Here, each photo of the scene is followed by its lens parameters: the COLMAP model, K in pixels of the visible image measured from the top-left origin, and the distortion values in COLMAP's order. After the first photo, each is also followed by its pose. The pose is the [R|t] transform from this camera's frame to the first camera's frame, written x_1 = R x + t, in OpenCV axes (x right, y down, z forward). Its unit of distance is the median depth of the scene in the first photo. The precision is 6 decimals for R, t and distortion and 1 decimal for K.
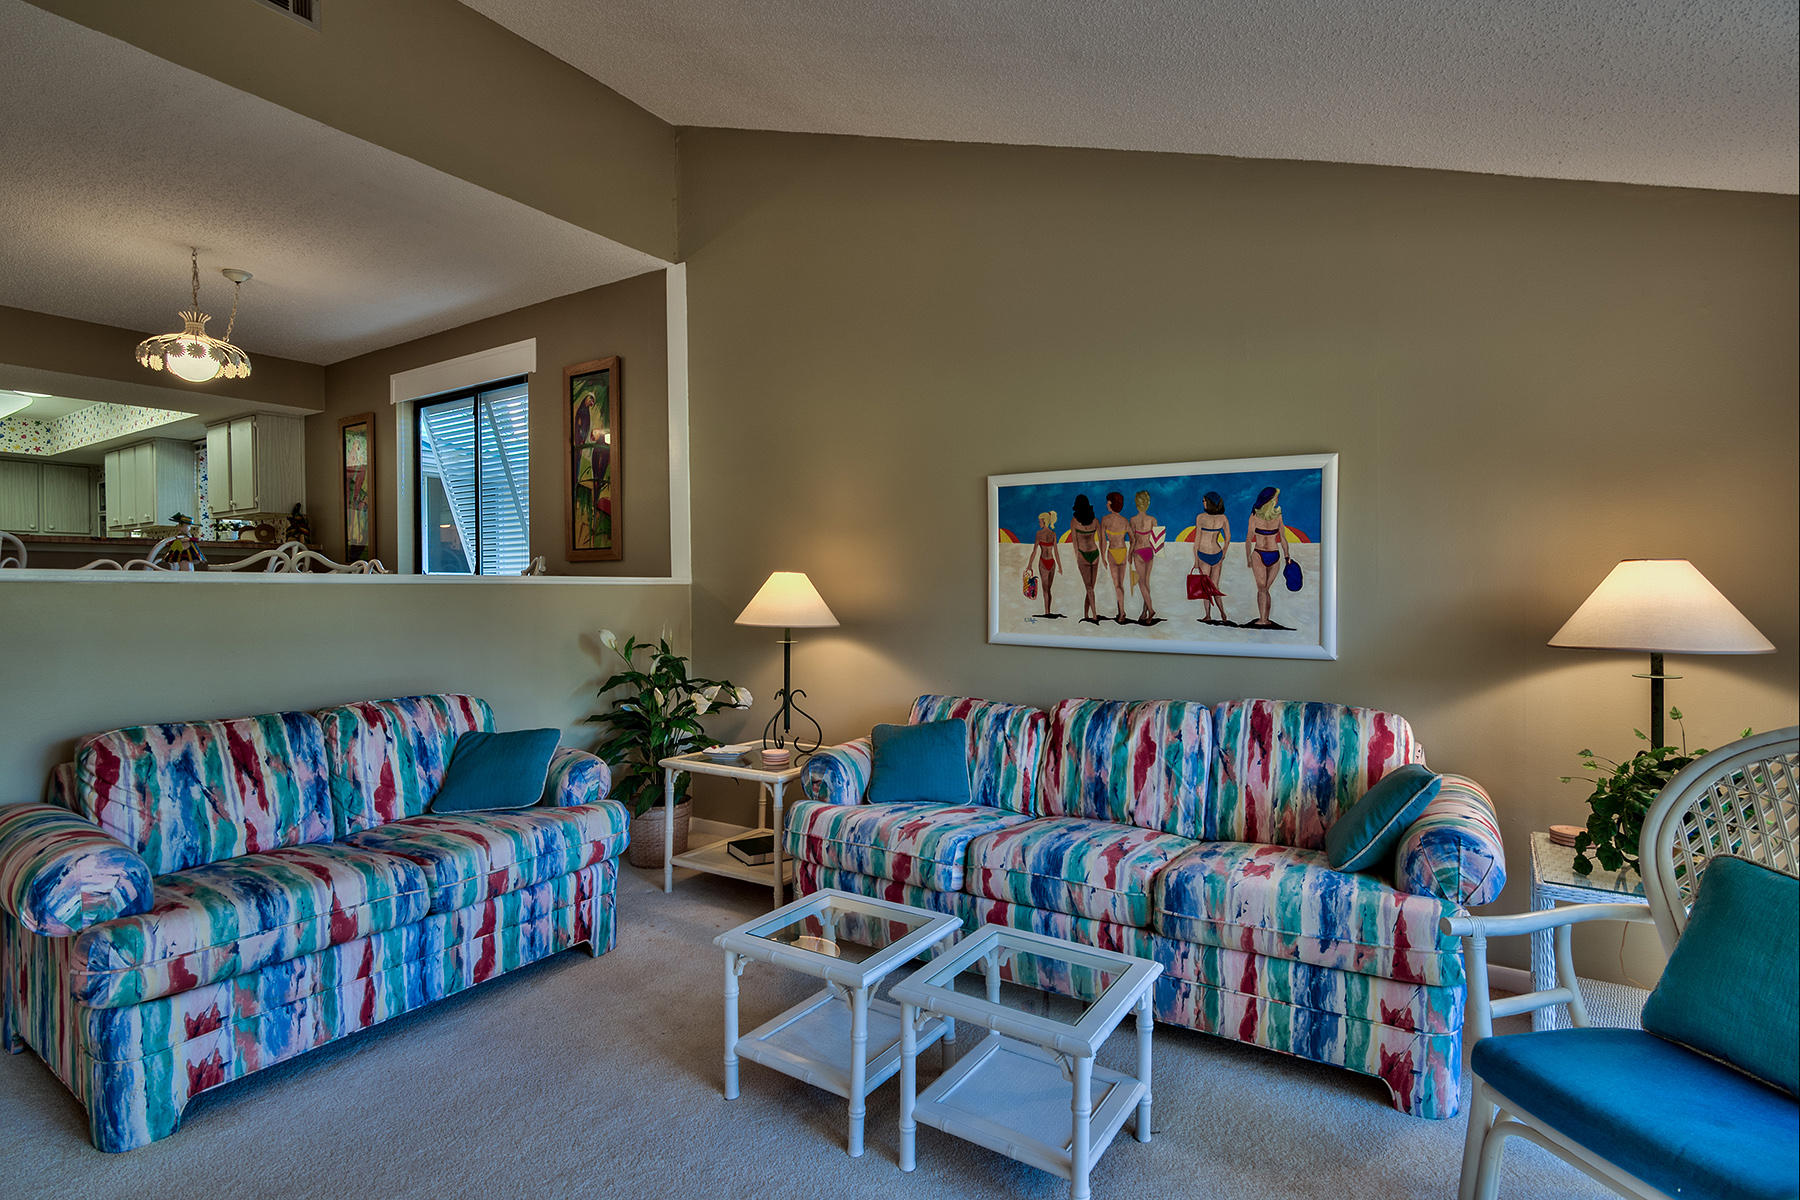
lens RADIAL K [[891.5, 0, 912.3], [0, 891.5, 608.7], [0, 0, 1]] dist [-0.007448, 0.000251]
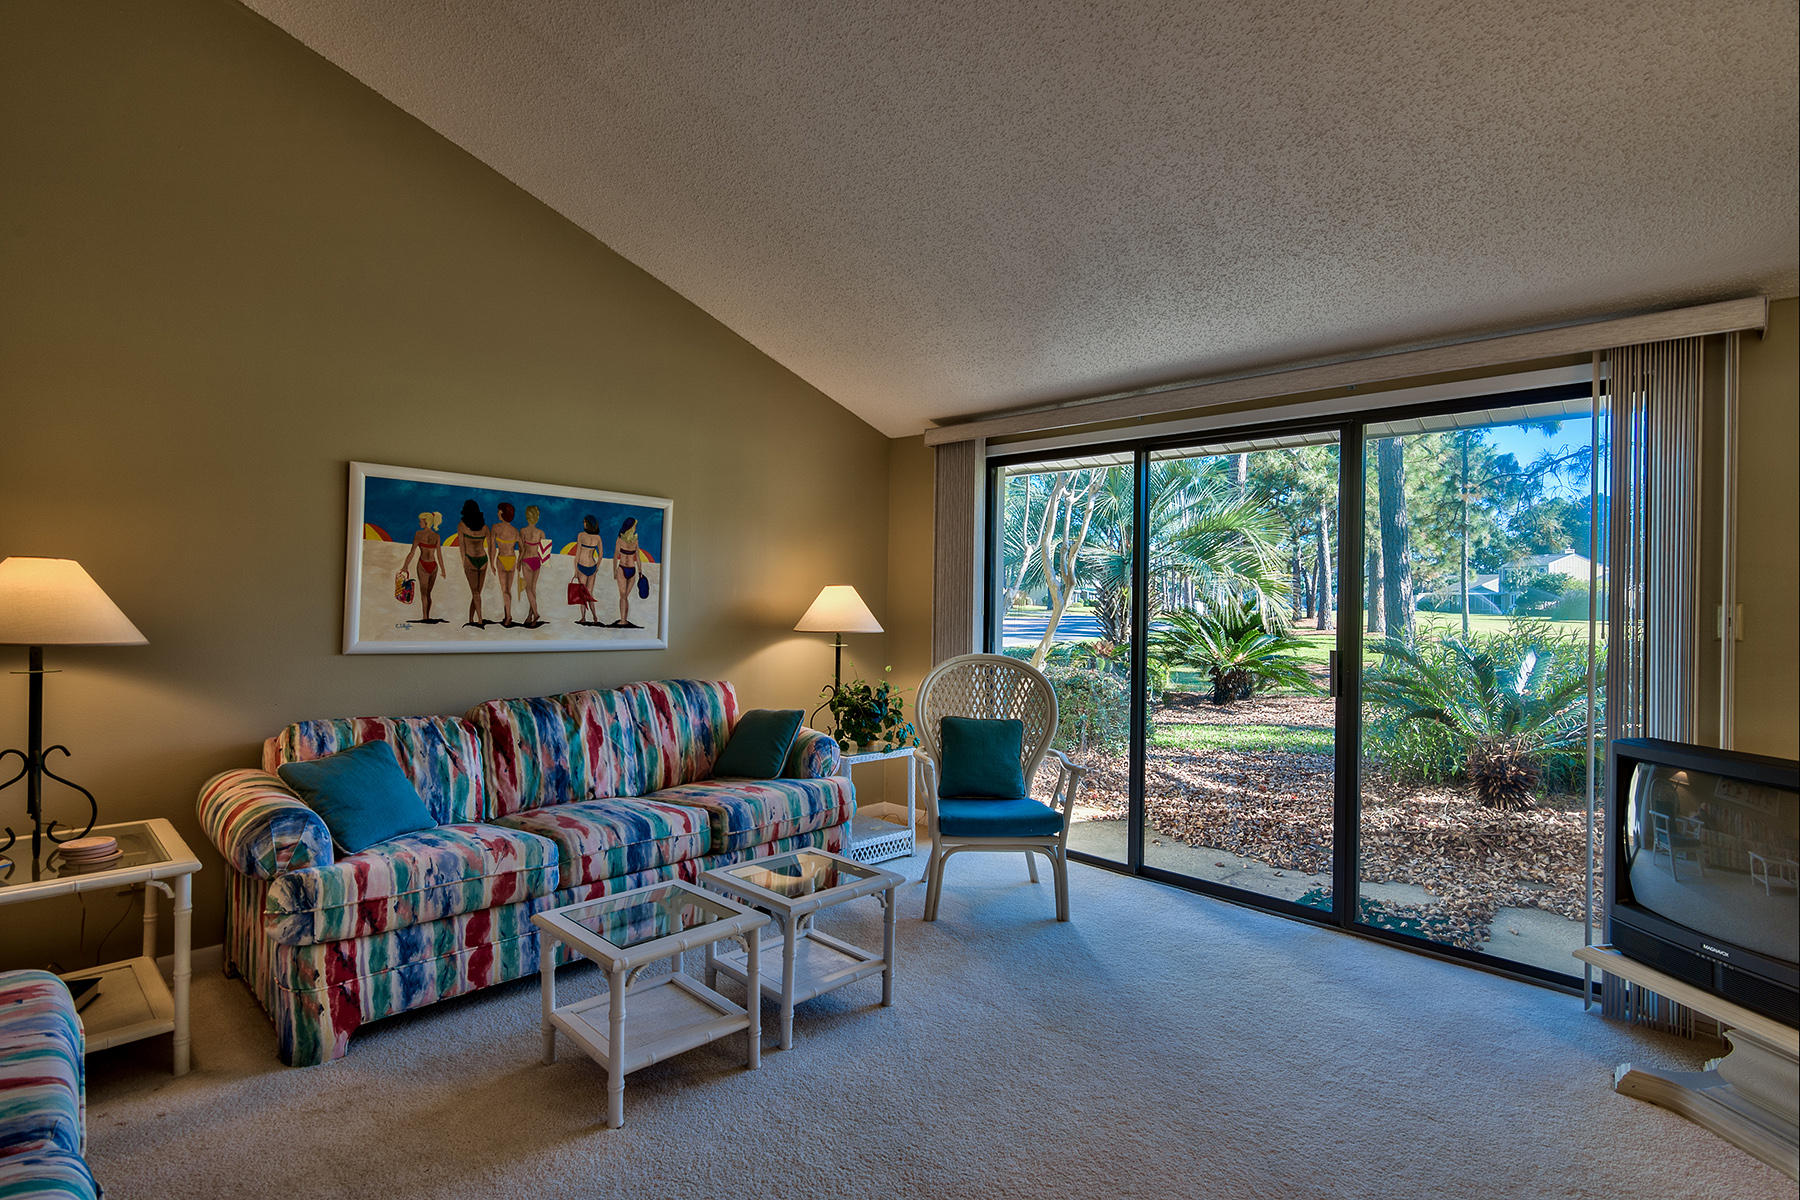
lens RADIAL K [[891.5, 0, 889.5], [0, 891.5, 602.3], [0, 0, 1]] dist [-0.007448, 0.000251]
pose [[0.199508, 0.005696, 0.979880, -0.747025], [0.007506, 0.999945, -0.007341, -0.001660], [-0.979867, 0.008820, 0.199454, 0.358805]]
